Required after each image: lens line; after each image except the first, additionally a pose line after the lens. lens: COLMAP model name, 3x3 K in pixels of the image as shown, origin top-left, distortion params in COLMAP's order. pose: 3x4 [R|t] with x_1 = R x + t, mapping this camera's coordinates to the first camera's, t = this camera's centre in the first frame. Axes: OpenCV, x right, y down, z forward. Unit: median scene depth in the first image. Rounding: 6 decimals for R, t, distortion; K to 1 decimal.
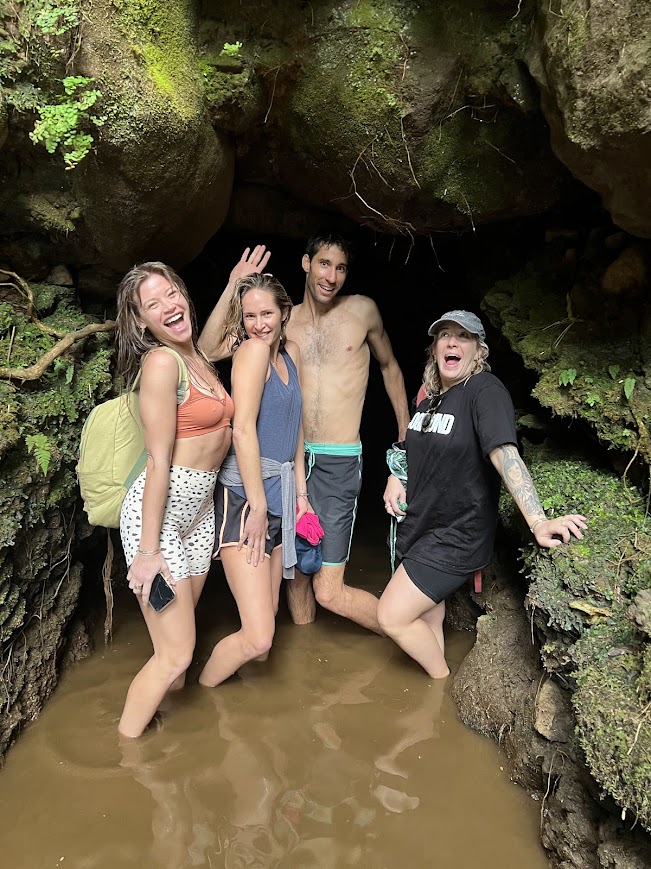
lens RADIAL K [[635.2, 0, 325.5], [0, 635.2, 434.5], [0, 0, 1]] dist [0.003630, 0.000748]
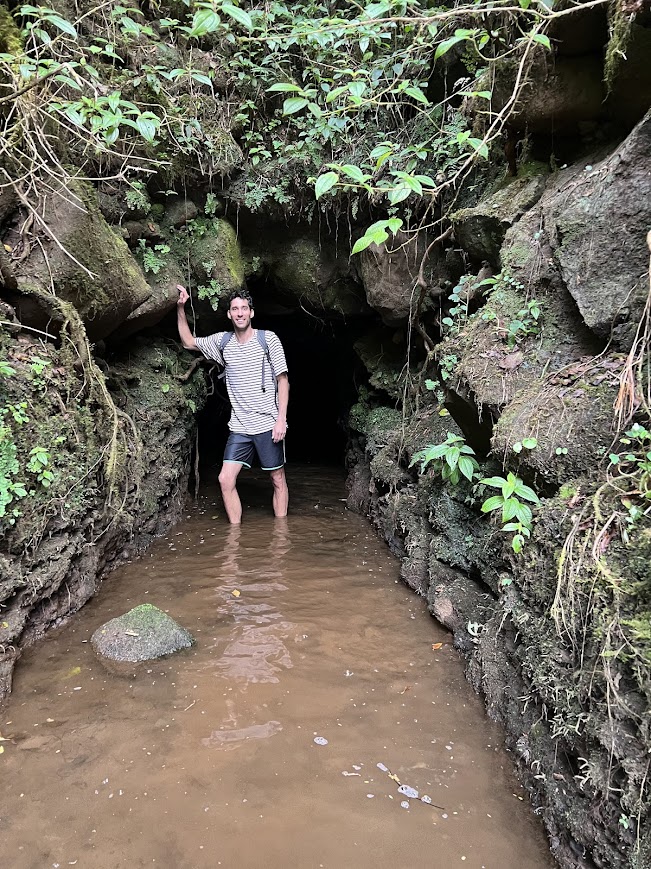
lens RADIAL K [[509.0, 0, 325.5], [0, 509.0, 434.5], [0, 0, 1]] dist [0.029947, -0.000150]
pose [[0.992810, -0.035227, 0.114401, -0.123621], [0.035365, 0.999374, 0.000824, 0.164189], [-0.114358, 0.003228, 0.993434, -1.214143]]
